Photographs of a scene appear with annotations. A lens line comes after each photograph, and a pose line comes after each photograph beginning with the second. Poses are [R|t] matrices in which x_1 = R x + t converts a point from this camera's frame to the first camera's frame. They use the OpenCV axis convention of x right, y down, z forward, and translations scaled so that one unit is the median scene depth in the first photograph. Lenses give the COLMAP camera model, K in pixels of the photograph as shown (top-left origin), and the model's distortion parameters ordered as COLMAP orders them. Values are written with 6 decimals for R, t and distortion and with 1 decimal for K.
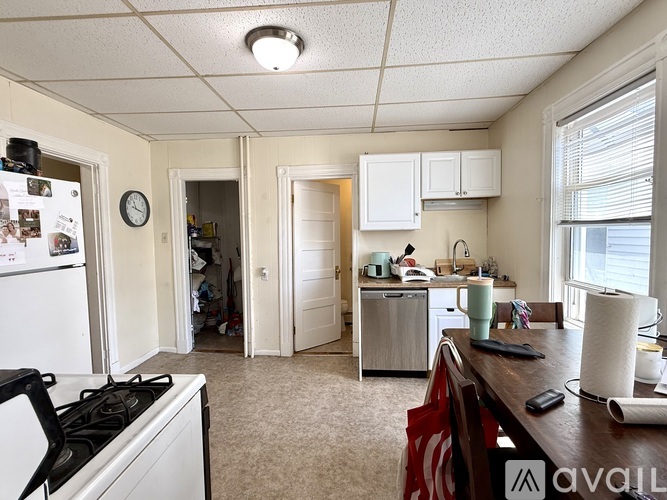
lens RADIAL K [[315.1, 0, 332.5], [0, 315.1, 250.7], [0, 0, 1]] dist [-0.002359, 0.000079]
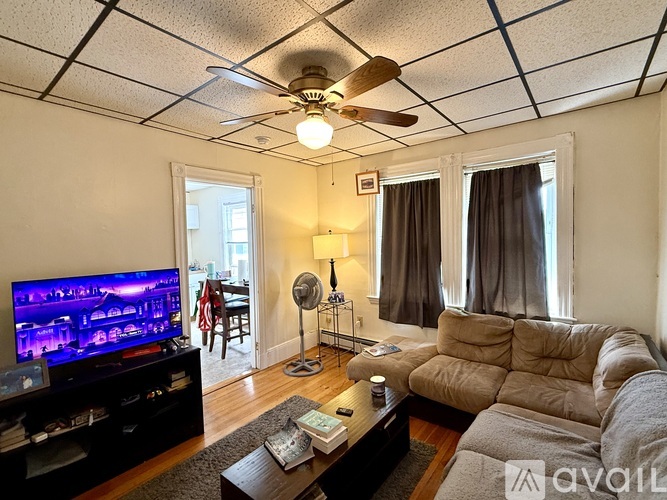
lens RADIAL K [[315.1, 0, 334.2], [0, 315.1, 251.3], [0, 0, 1]] dist [-0.002359, 0.000079]
pose [[0.563259, -0.035456, 0.825519, -0.546914], [0.061169, 0.998127, 0.001134, 0.021309], [-0.824013, 0.049857, 0.564373, -0.702913]]
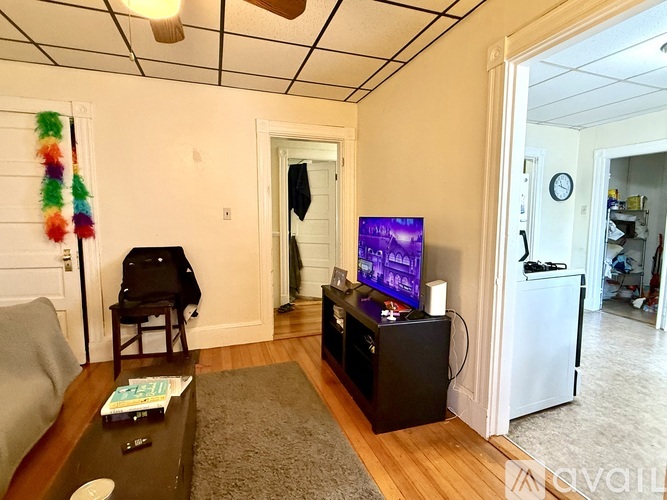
lens RADIAL K [[331.7, 0, 332.2], [0, 331.7, 247.5], [0, 0, 1]] dist [-0.001634, 0.000209]
pose [[0.398988, 0.098547, -0.911645, 0.229952], [-0.059493, 0.994895, 0.081508, 0.052115], [0.915024, 0.021716, 0.402815, -0.351089]]
